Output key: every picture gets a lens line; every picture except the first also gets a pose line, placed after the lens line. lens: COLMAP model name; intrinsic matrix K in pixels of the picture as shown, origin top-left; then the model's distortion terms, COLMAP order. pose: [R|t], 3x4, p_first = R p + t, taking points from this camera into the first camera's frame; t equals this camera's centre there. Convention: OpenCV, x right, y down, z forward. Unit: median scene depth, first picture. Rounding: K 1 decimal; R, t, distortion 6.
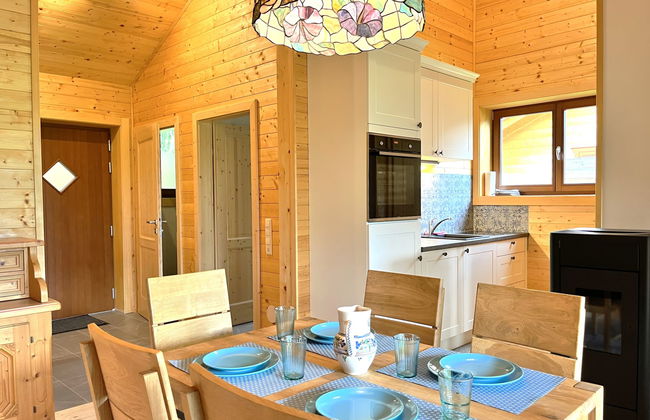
lens RADIAL K [[502.5, 0, 325.0], [0, 502.5, 210.0], [0, 0, 1]] dist [0.043834, 0.000270]
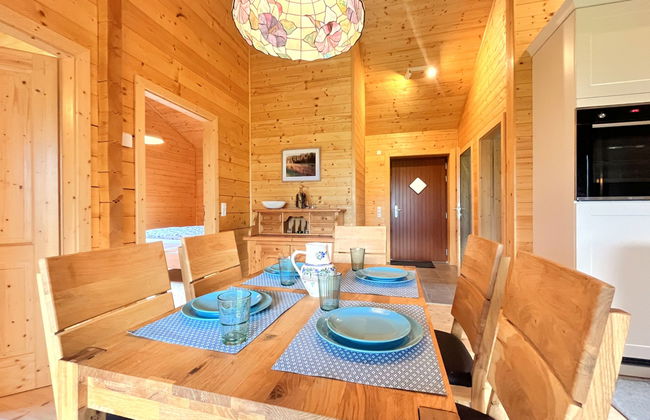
lens RADIAL K [[272.5, 0, 327.8], [0, 272.5, 210.0], [0, 0, 1]] dist [0.002189, 0.000191]
pose [[0.492757, 0.009947, -0.870110, 0.249144], [-0.021934, 0.999759, -0.000993, 0.042619], [0.869890, 0.019574, 0.492857, 0.262615]]
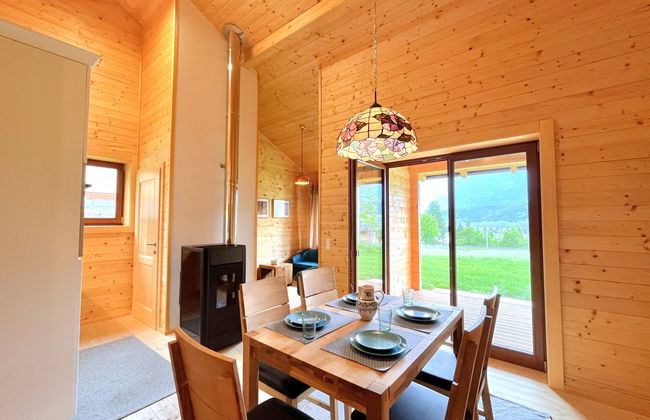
lens RADIAL K [[271.7, 0, 323.5], [0, 271.7, 209.7], [0, 0, 1]] dist [-0.000630, 0.000099]
pose [[-0.092511, 0.057073, 0.994075, -0.368764], [0.025781, 0.998159, -0.054908, -0.019234], [-0.995378, 0.020549, -0.093812, 0.472259]]
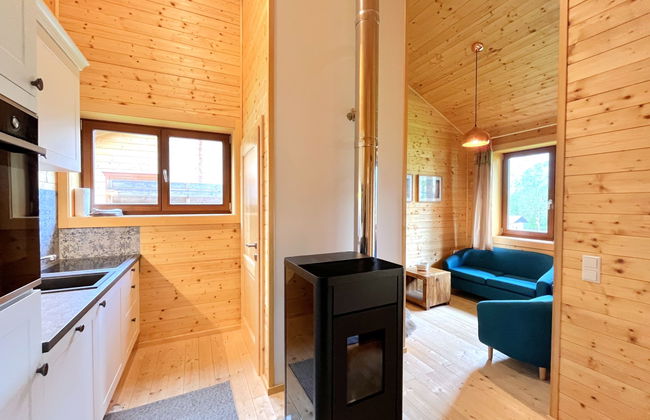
lens RADIAL K [[271.7, 0, 323.5], [0, 271.7, 209.7], [0, 0, 1]] dist [-0.000630, 0.000099]
pose [[0.337786, -0.008739, 0.941182, 0.036494], [0.018417, 0.999827, 0.002674, -0.042857], [-0.941043, 0.016430, 0.337889, 0.593454]]
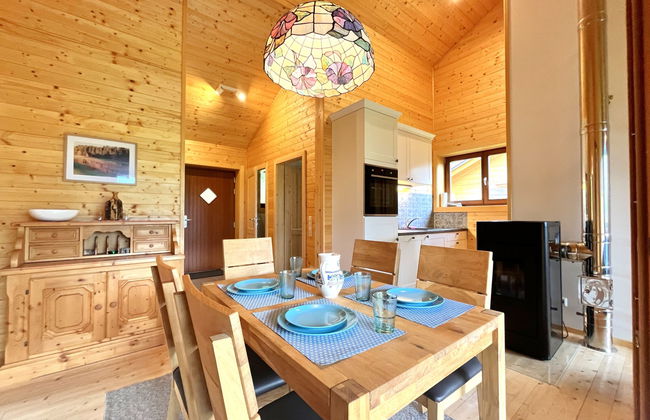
lens RADIAL K [[265.9, 0, 325.0], [0, 265.9, 210.0], [0, 0, 1]] dist [0.000888, 0.000165]
pose [[0.991848, 0.006430, -0.127265, 0.055189], [-0.012524, 0.998810, -0.047145, 0.038276], [0.126811, 0.048354, 0.990748, 0.076245]]
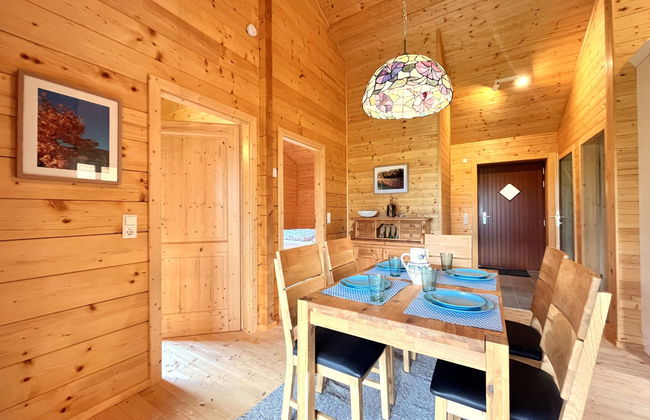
lens RADIAL K [[265.9, 0, 325.0], [0, 265.9, 210.0], [0, 0, 1]] dist [0.000888, 0.000165]
pose [[0.212596, -0.000982, -0.977140, 0.357579], [-0.020537, 0.999774, -0.005473, 0.024627], [0.976924, 0.021231, 0.212528, 0.172667]]
